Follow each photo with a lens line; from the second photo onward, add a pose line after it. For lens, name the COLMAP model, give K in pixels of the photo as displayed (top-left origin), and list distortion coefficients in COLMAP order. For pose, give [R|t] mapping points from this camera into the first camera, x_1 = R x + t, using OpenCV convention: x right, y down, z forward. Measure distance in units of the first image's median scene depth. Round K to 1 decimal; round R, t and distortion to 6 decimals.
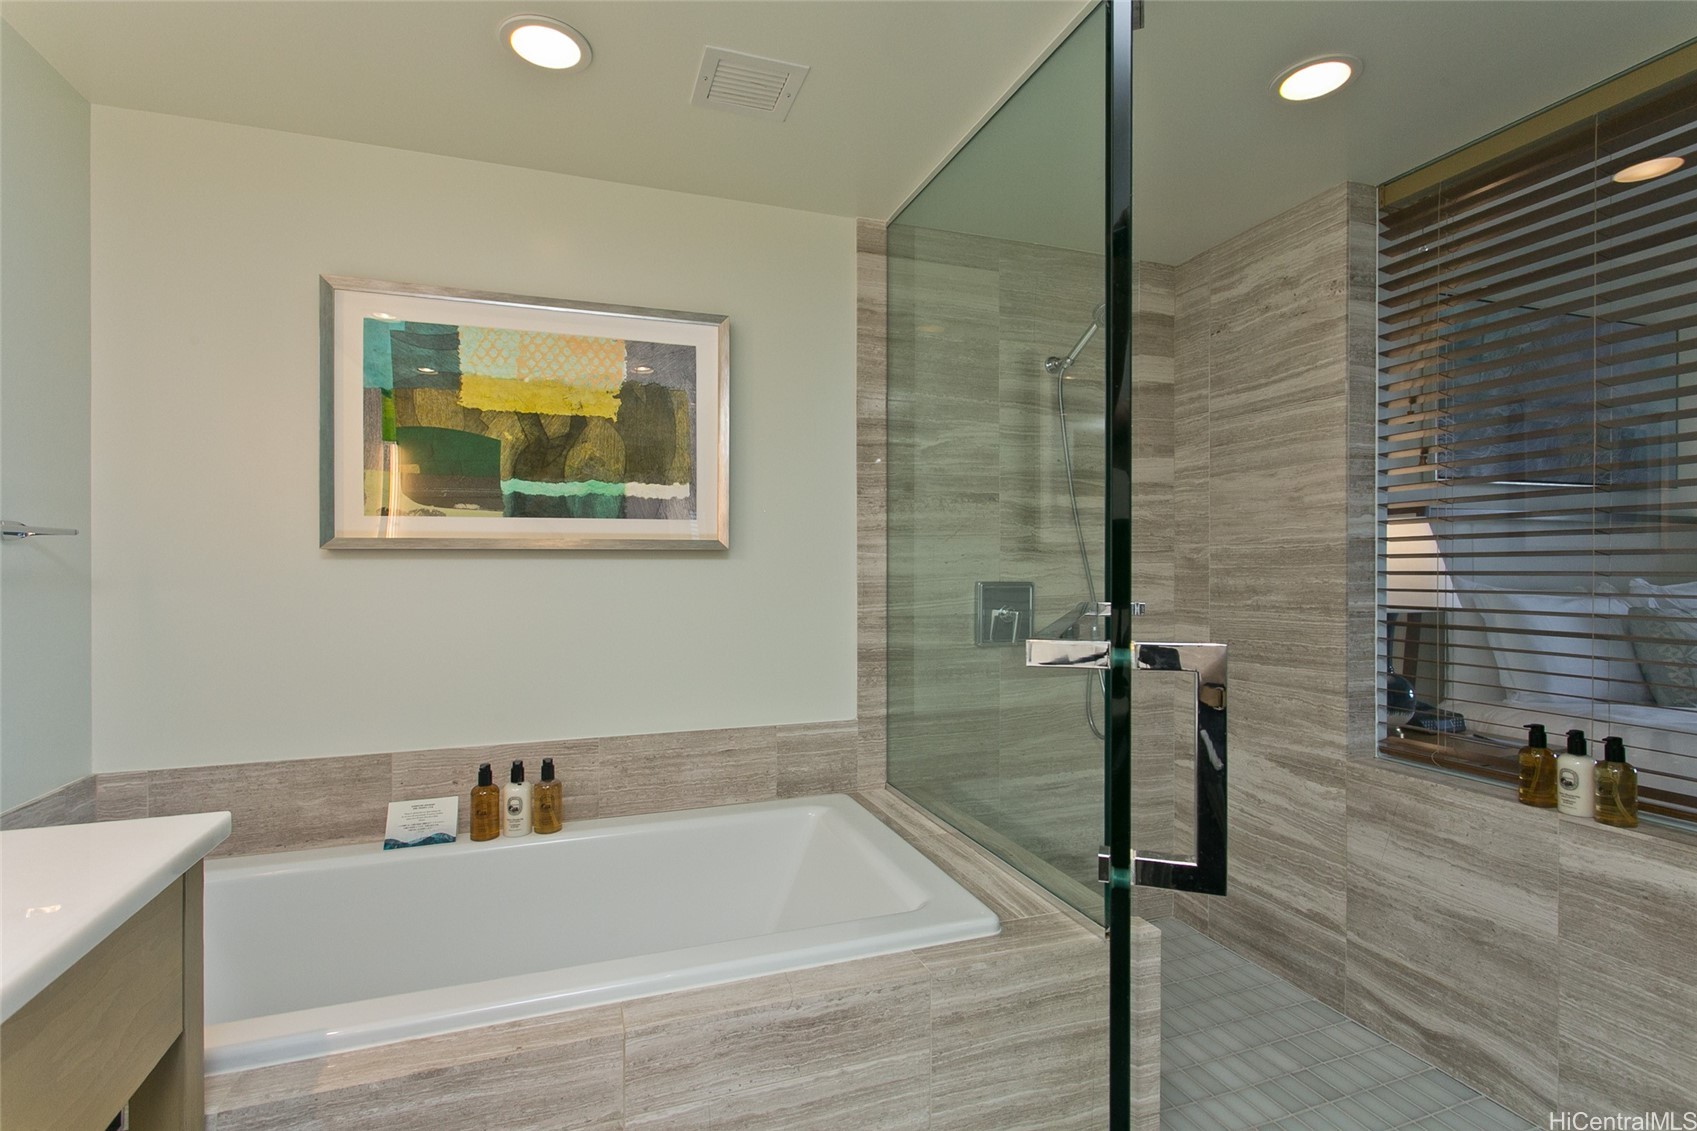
lens RADIAL K [[814.3, 0, 860.8], [0, 814.3, 577.3], [0, 0, 1]] dist [0.002758, 0.000788]
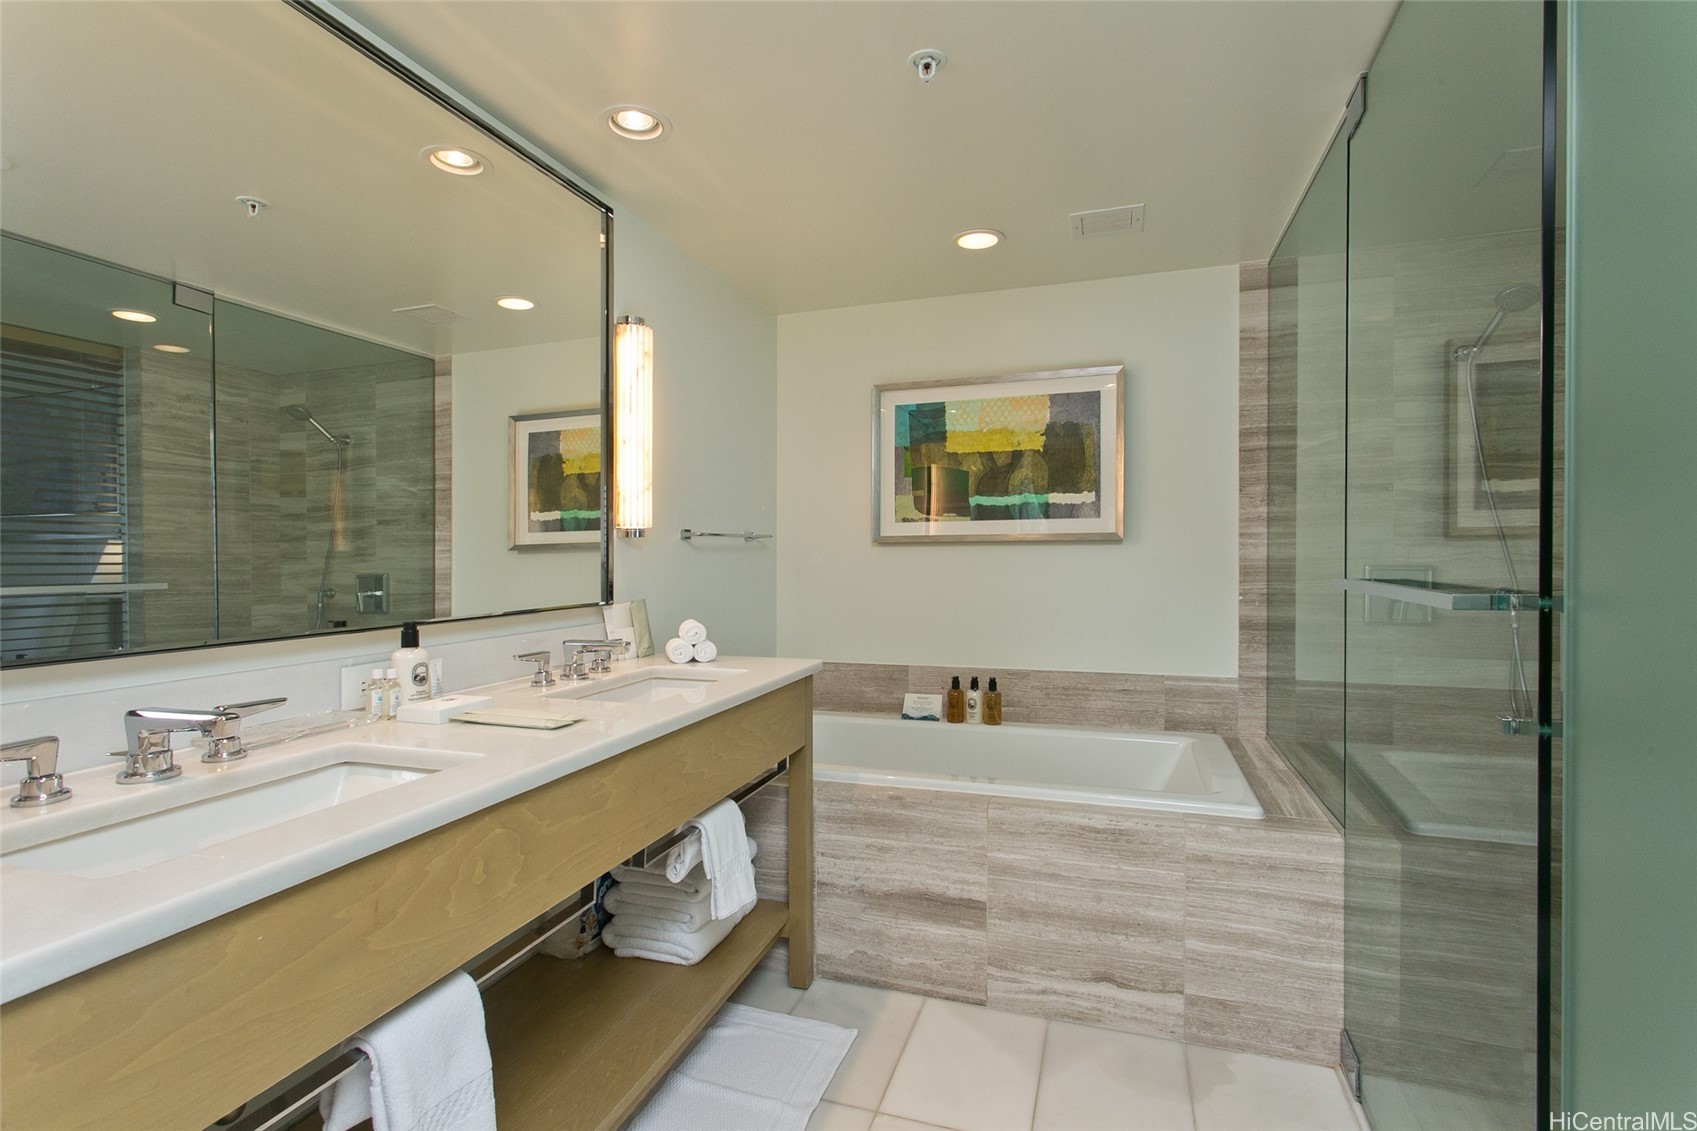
lens RADIAL K [[814.3, 0, 843.9], [0, 814.3, 560.2], [0, 0, 1]] dist [0.002758, 0.000788]
pose [[0.783643, 0.003572, -0.621201, 0.320480], [-0.003637, 0.999993, 0.001162, 0.000636], [0.621201, 0.001349, 0.783650, -0.348537]]
